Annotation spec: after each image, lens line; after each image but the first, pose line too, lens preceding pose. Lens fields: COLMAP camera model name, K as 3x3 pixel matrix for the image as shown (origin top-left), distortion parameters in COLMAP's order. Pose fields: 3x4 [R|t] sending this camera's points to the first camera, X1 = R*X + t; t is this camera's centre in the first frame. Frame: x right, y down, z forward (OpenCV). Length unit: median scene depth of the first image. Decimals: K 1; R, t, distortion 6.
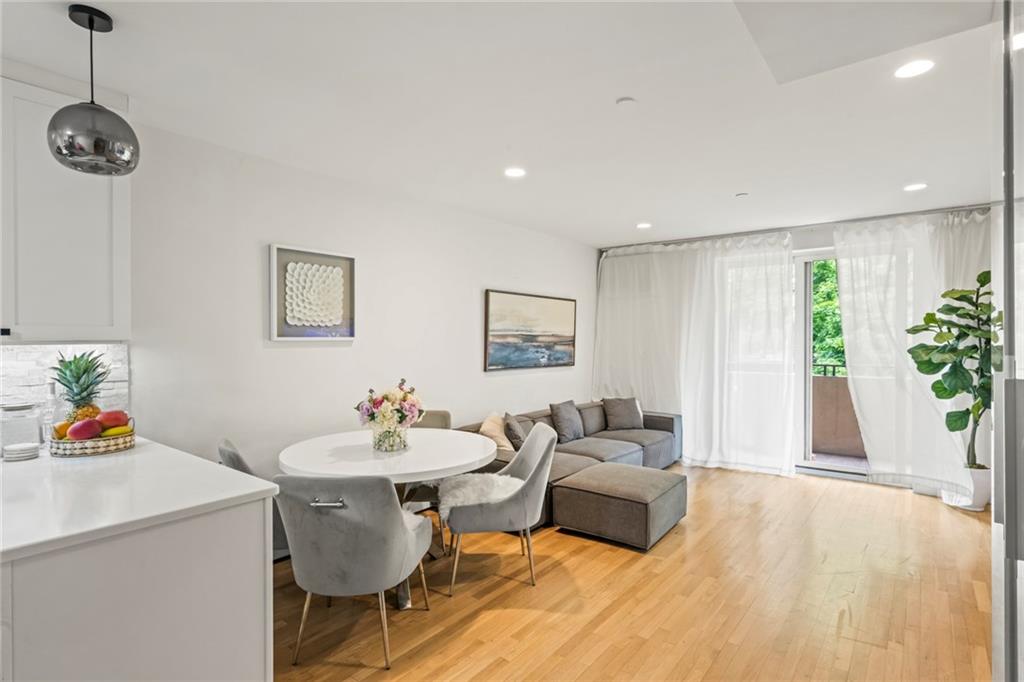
lens RADIAL K [[514.4, 0, 513.3], [0, 514.4, 343.5], [0, 0, 1]] dist [0.000194, 0.000626]
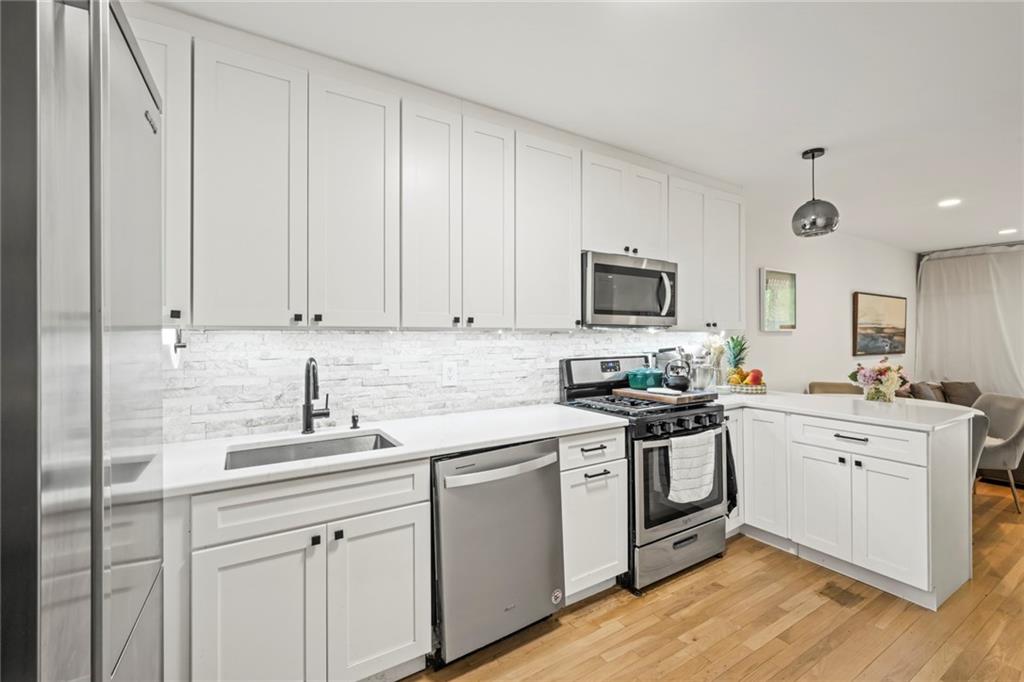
lens RADIAL K [[436.0, 0, 516.6], [0, 436.0, 333.8], [0, 0, 1]] dist [0.000617, 0.000126]
pose [[0.941531, -0.004717, -0.336892, -0.538038], [0.000467, 0.999919, -0.012696, 0.014007], [0.336925, 0.011796, 0.941458, -0.340732]]
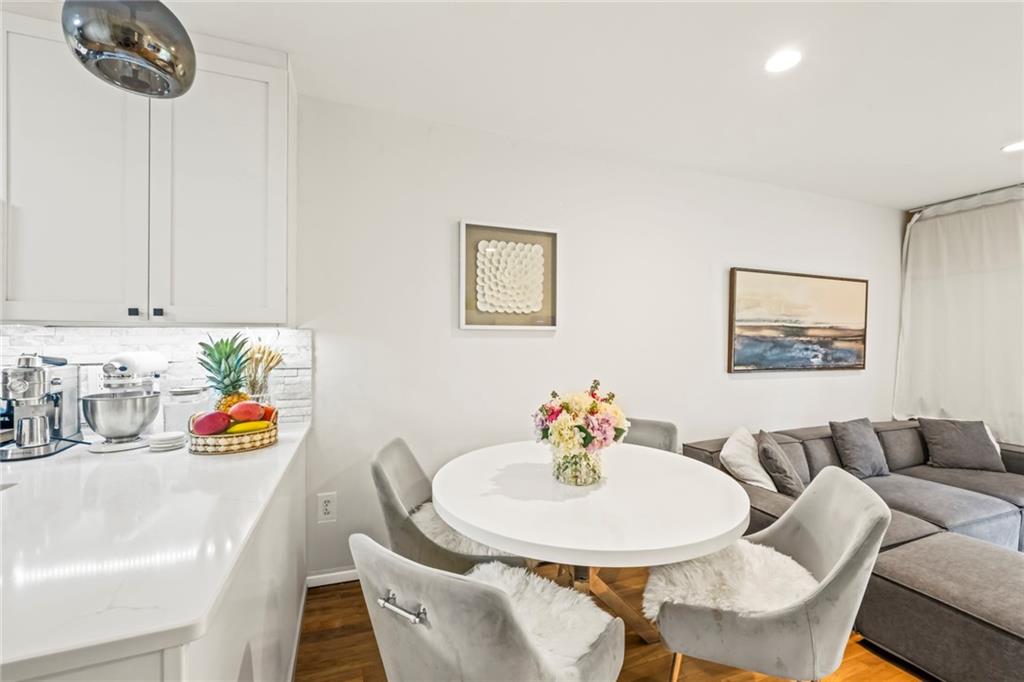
lens RADIAL K [[414.2, 0, 515.6], [0, 414.2, 341.1], [0, 0, 1]] dist [0.001858, -0.000652]
pose [[0.861520, 0.005175, -0.507697, -0.016357], [-0.008657, 0.999952, -0.004497, 0.013453], [0.507650, 0.008269, 0.861524, 0.322192]]
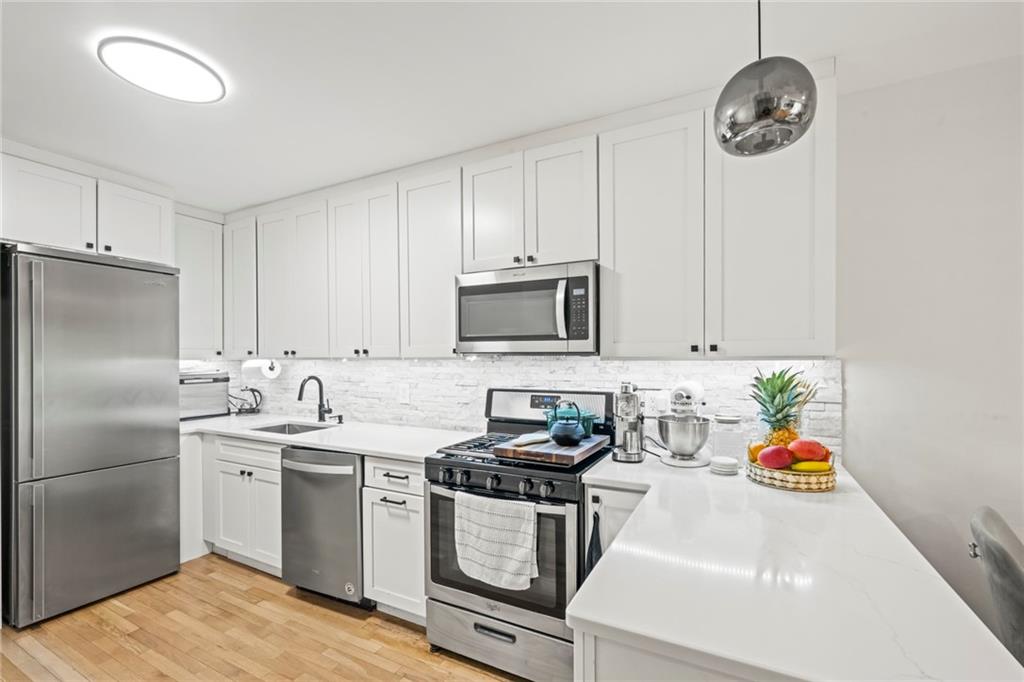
lens RADIAL K [[436.0, 0, 517.4], [0, 436.0, 358.6], [0, 0, 1]] dist [0.000617, 0.000126]
pose [[0.192730, 0.008135, -0.981218, -0.090225], [-0.001850, 0.999967, 0.007927, -0.003469], [0.981250, 0.000287, 0.192738, 0.206937]]
